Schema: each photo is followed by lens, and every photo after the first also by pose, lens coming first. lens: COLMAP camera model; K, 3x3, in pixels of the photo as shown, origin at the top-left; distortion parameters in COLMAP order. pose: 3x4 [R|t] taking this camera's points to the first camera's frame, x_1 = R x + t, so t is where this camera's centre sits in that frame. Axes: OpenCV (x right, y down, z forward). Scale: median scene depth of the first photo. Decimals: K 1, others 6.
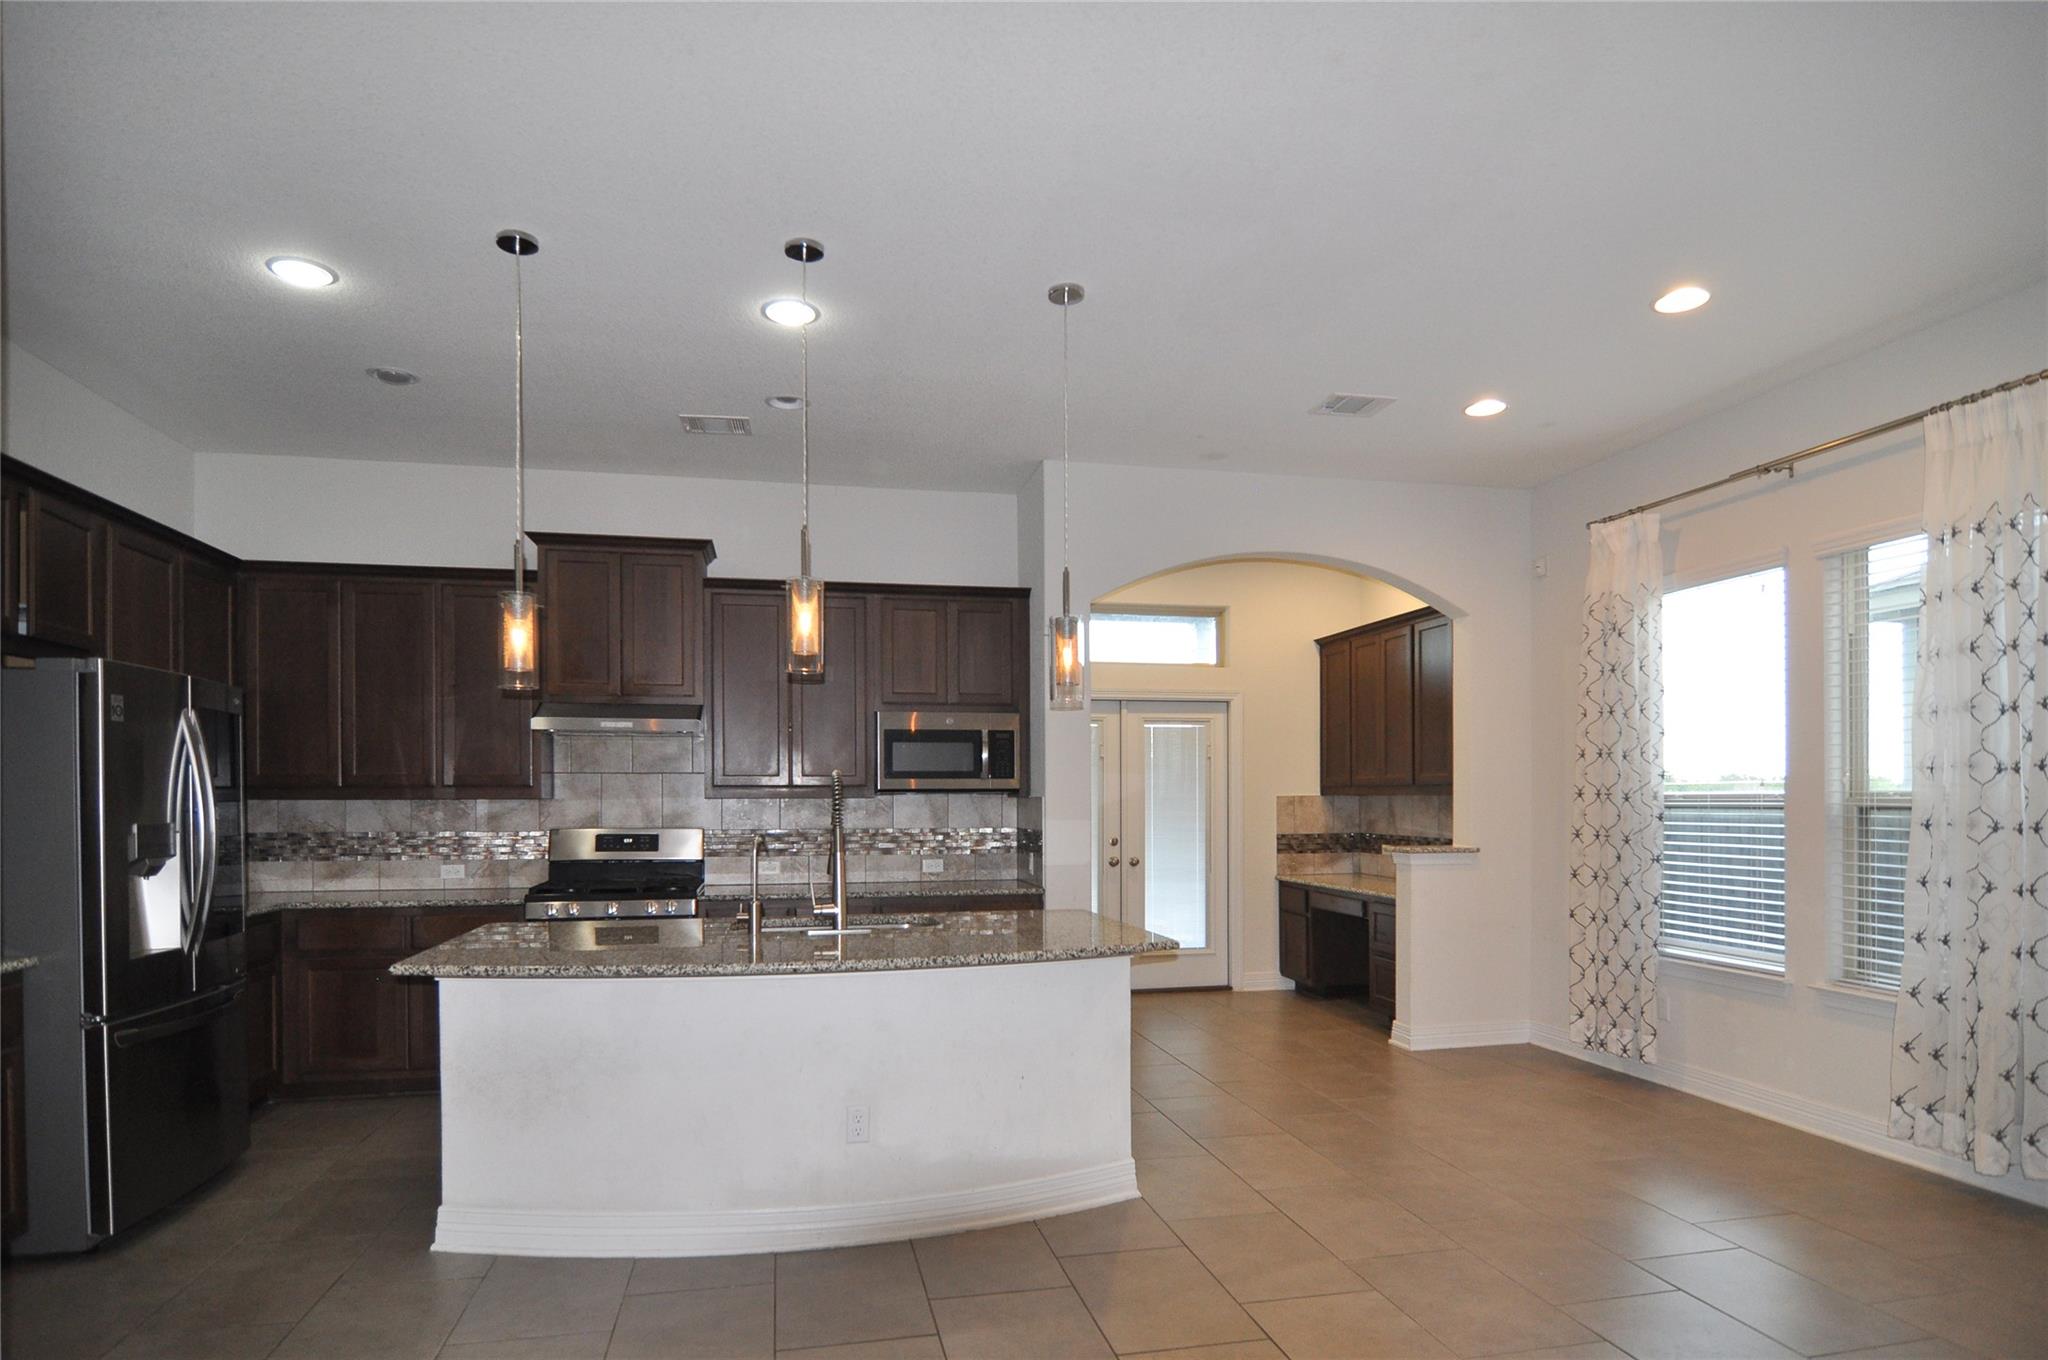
lens RADIAL K [[1139.4, 0, 1030.8], [0, 1139.4, 794.0], [0, 0, 1]] dist [-0.001835, -0.000918]
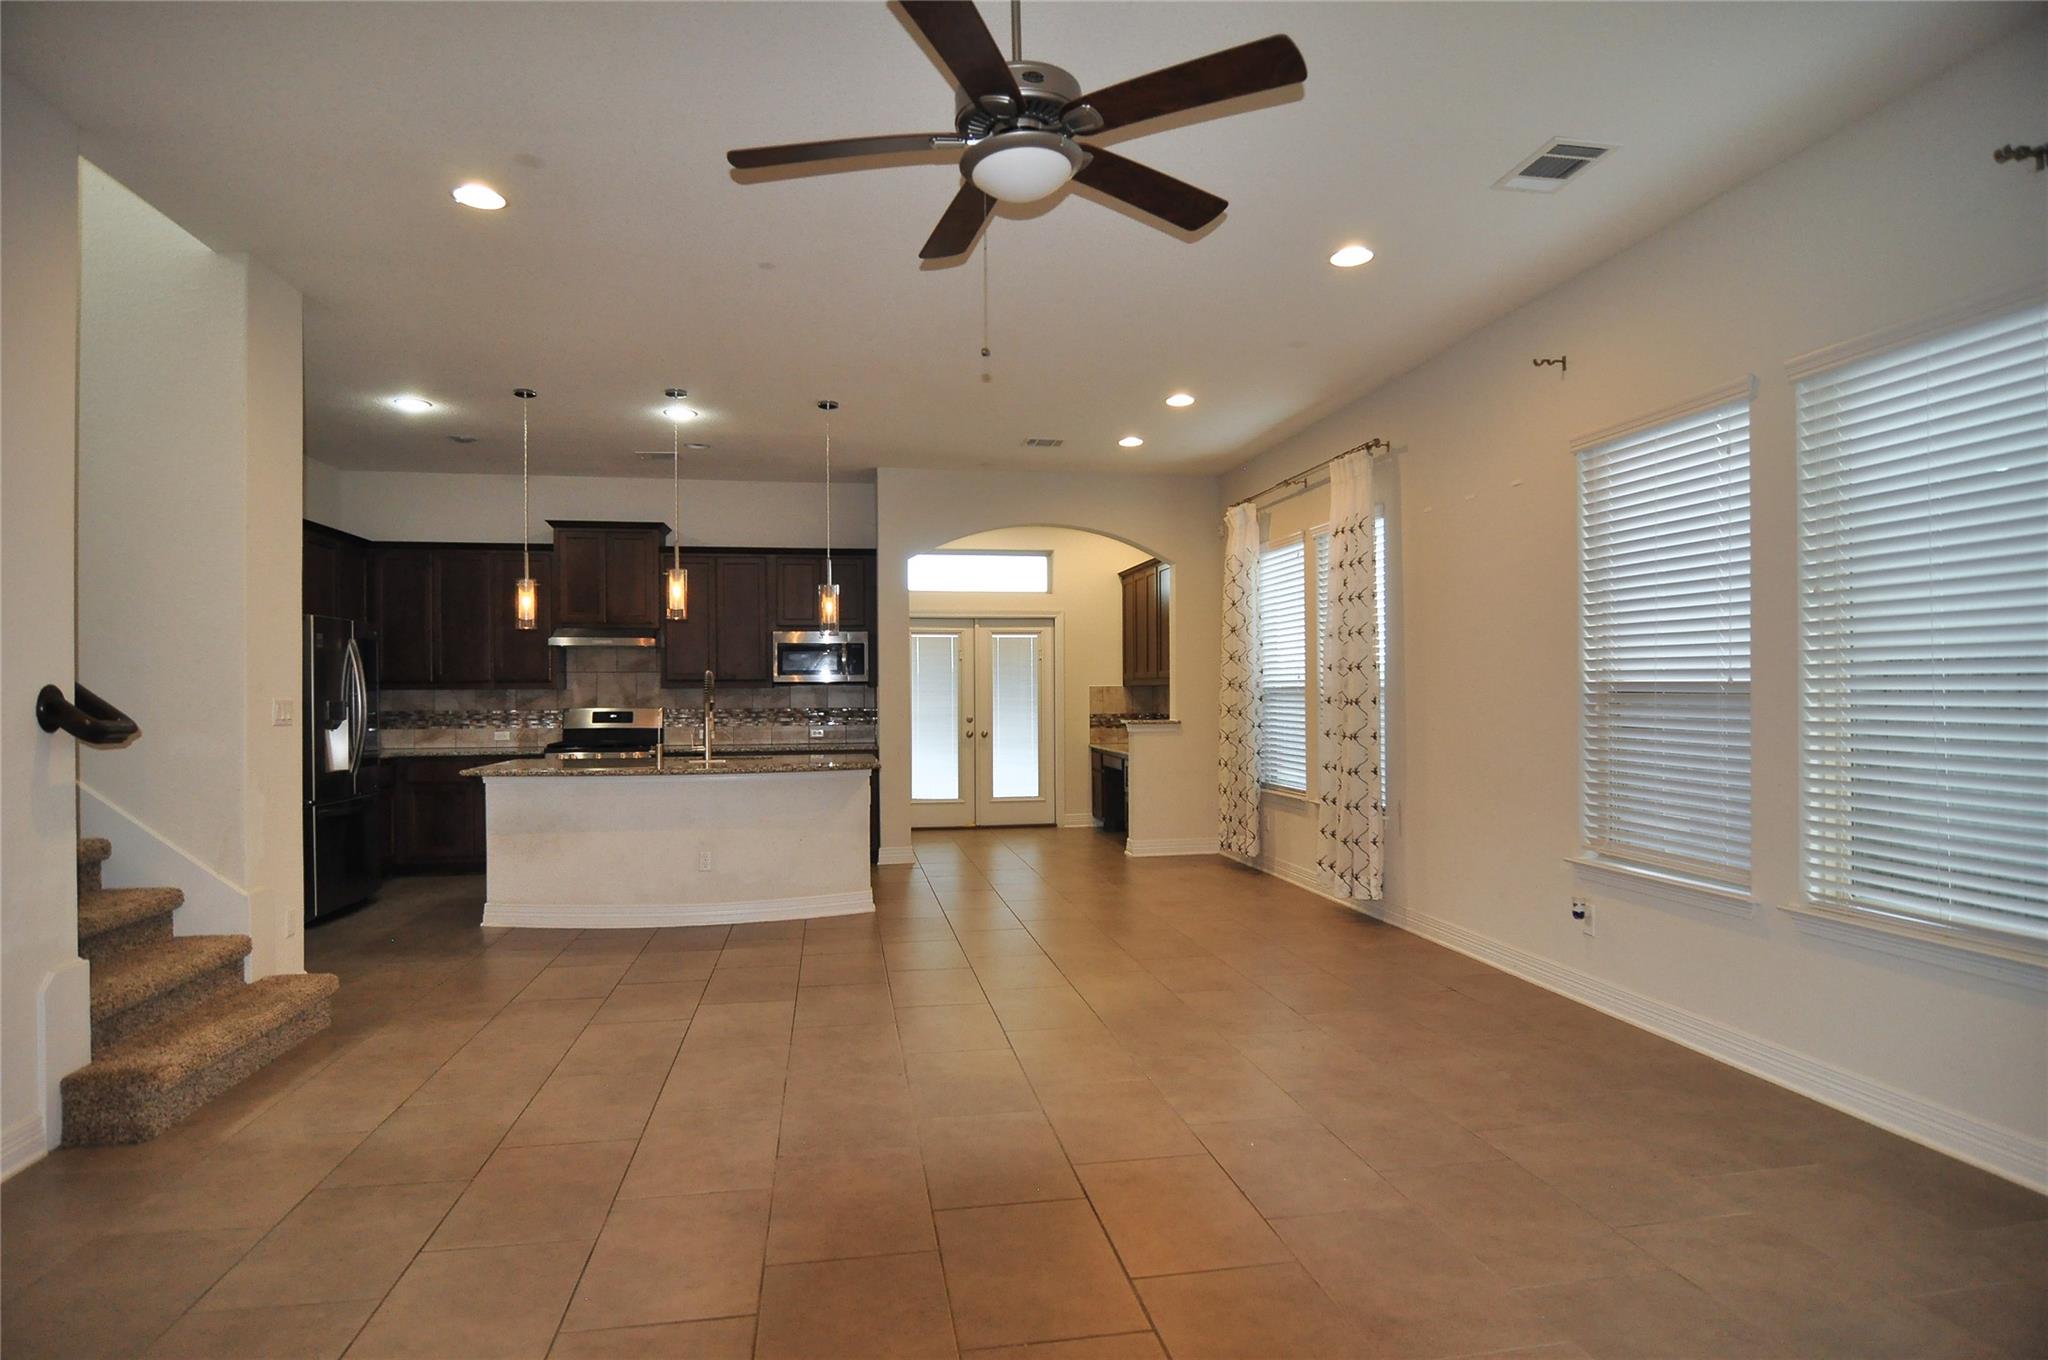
lens RADIAL K [[1102.2, 0, 1024.0], [0, 1102.2, 680.0], [0, 0, 1]] dist [0.000187, 0.000394]
pose [[0.998909, -0.002991, -0.046613, 0.271455], [0.002615, 0.999964, -0.008110, 0.005839], [0.046636, 0.007979, 0.998880, -0.464972]]
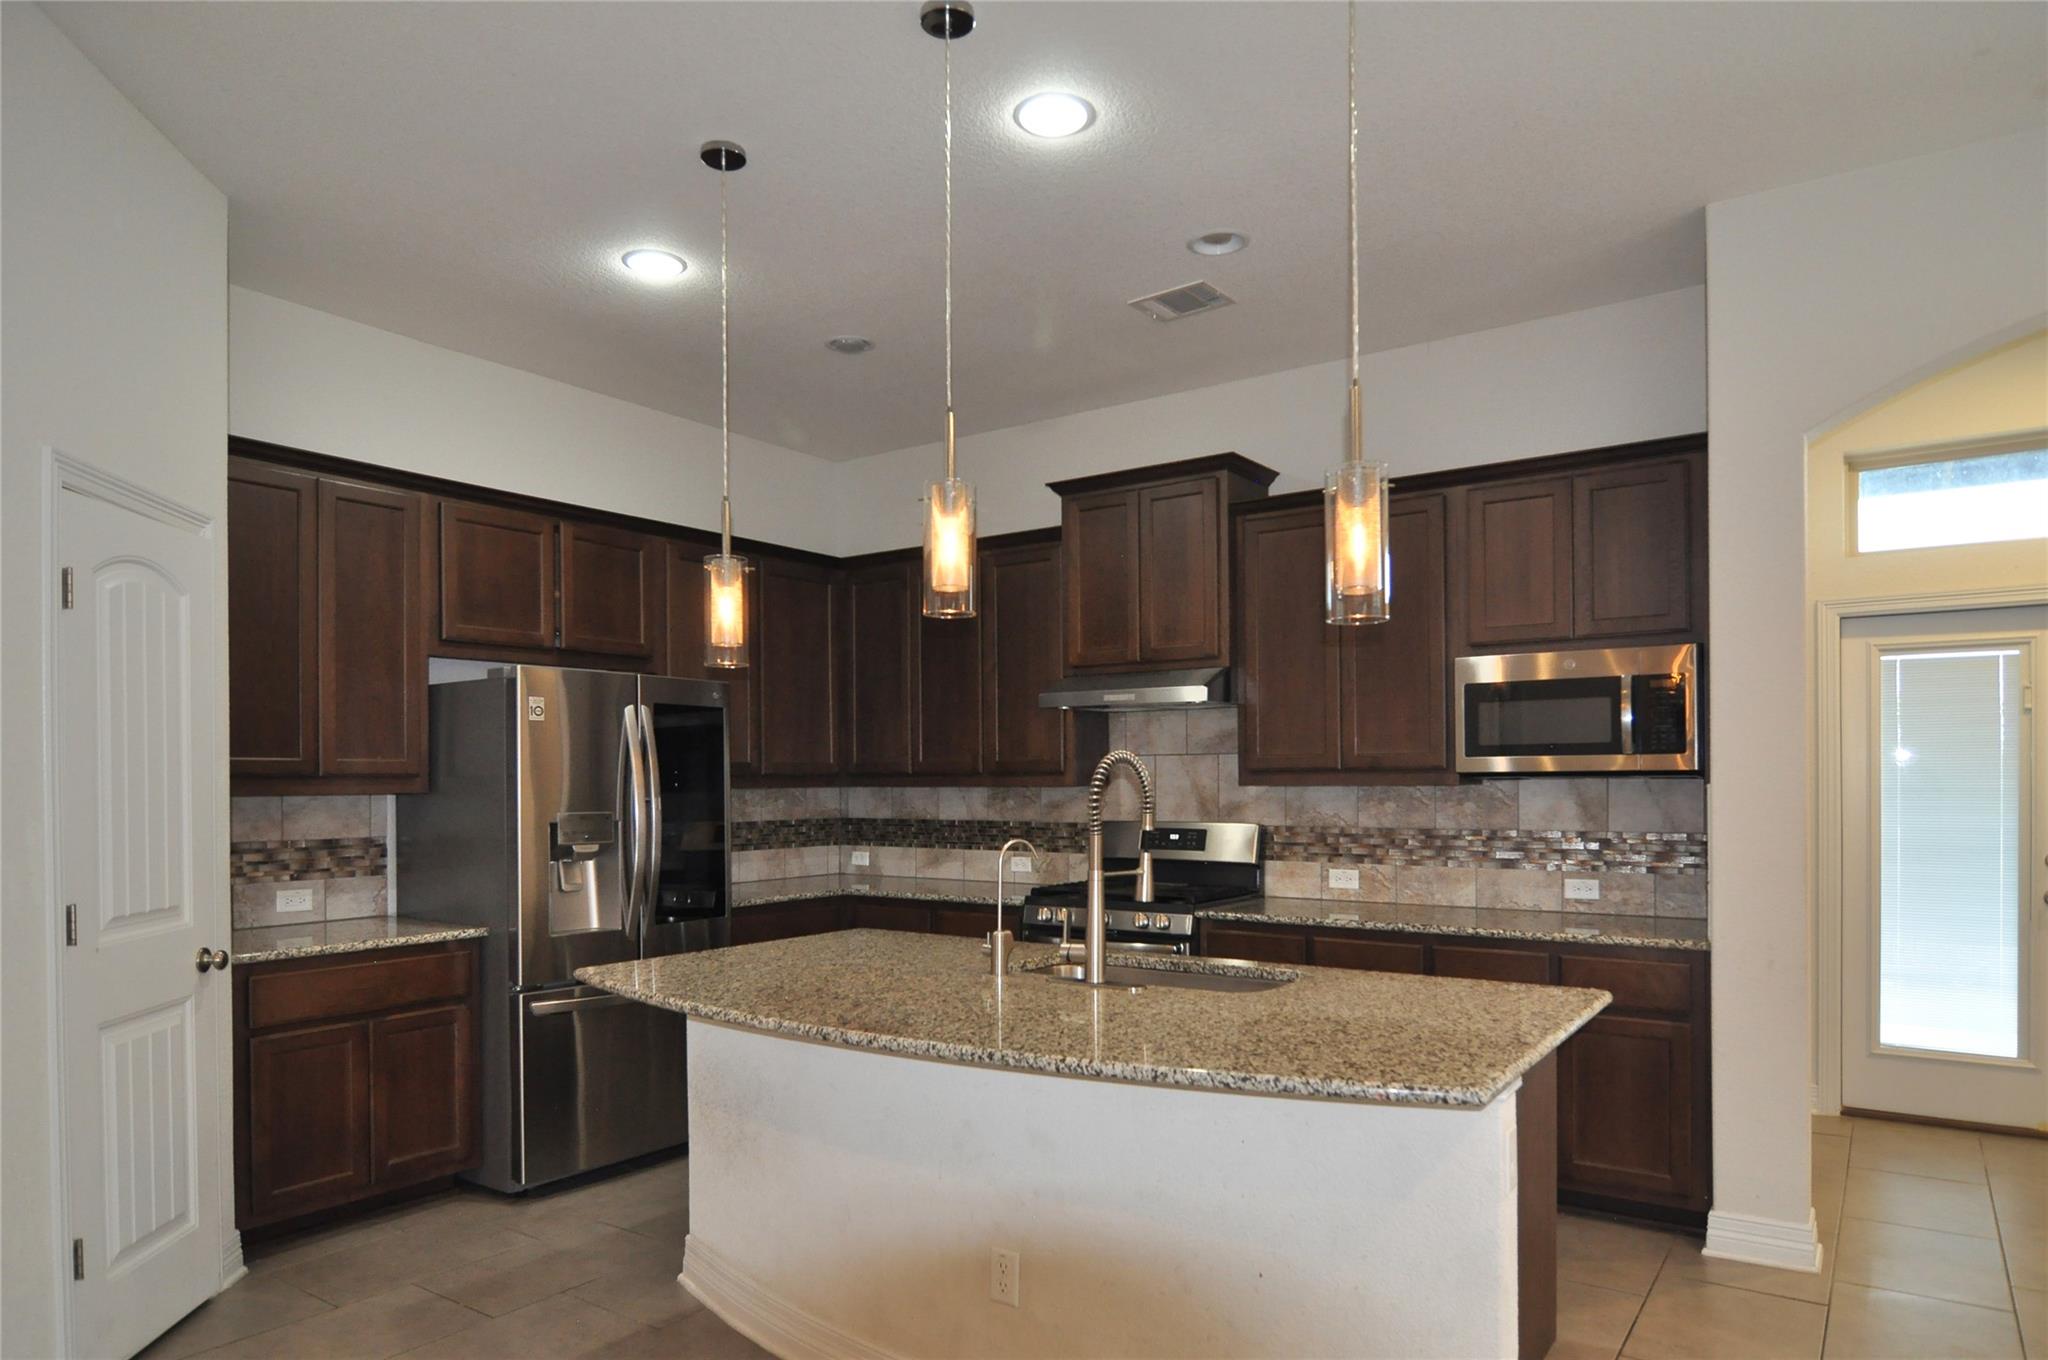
lens RADIAL K [[1256.5, 0, 1023.2], [0, 1256.5, 781.2], [0, 0, 1]] dist [-0.004508, -0.001400]
pose [[0.676933, -0.001026, -0.736044, 0.241978], [0.006628, 0.999967, 0.004702, -0.004242], [0.736015, -0.008062, 0.676917, 0.302460]]
